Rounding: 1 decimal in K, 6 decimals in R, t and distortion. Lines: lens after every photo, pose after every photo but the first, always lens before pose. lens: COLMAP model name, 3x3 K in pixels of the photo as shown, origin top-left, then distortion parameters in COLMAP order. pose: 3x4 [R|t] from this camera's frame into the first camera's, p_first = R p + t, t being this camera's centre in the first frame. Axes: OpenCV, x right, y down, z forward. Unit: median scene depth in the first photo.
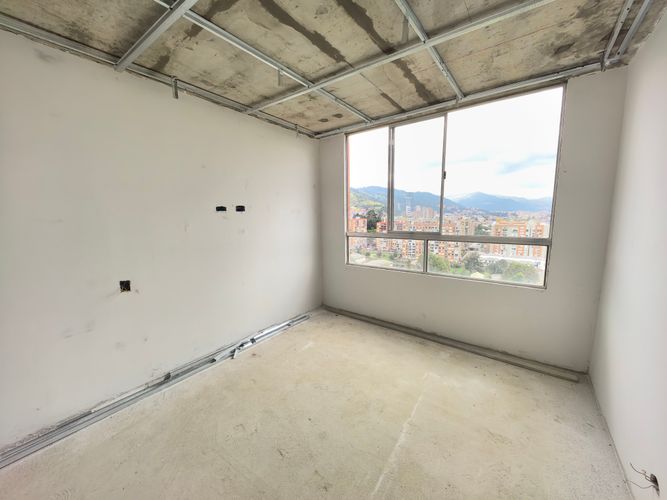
lens RADIAL K [[257.0, 0, 335.3], [0, 257.0, 250.1], [0, 0, 1]] dist [0.000720, -0.005885]
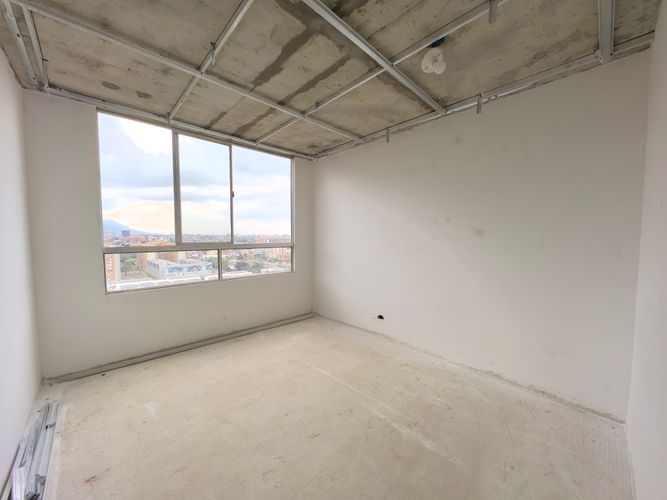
lens RADIAL K [[257.0, 0, 335.3], [0, 257.0, 250.1], [0, 0, 1]] dist [0.000720, -0.005885]
pose [[0.157225, -0.040334, 0.986739, -0.720633], [0.131218, 0.991160, 0.019607, 0.006489], [-0.978806, 0.126395, 0.161128, 0.380331]]
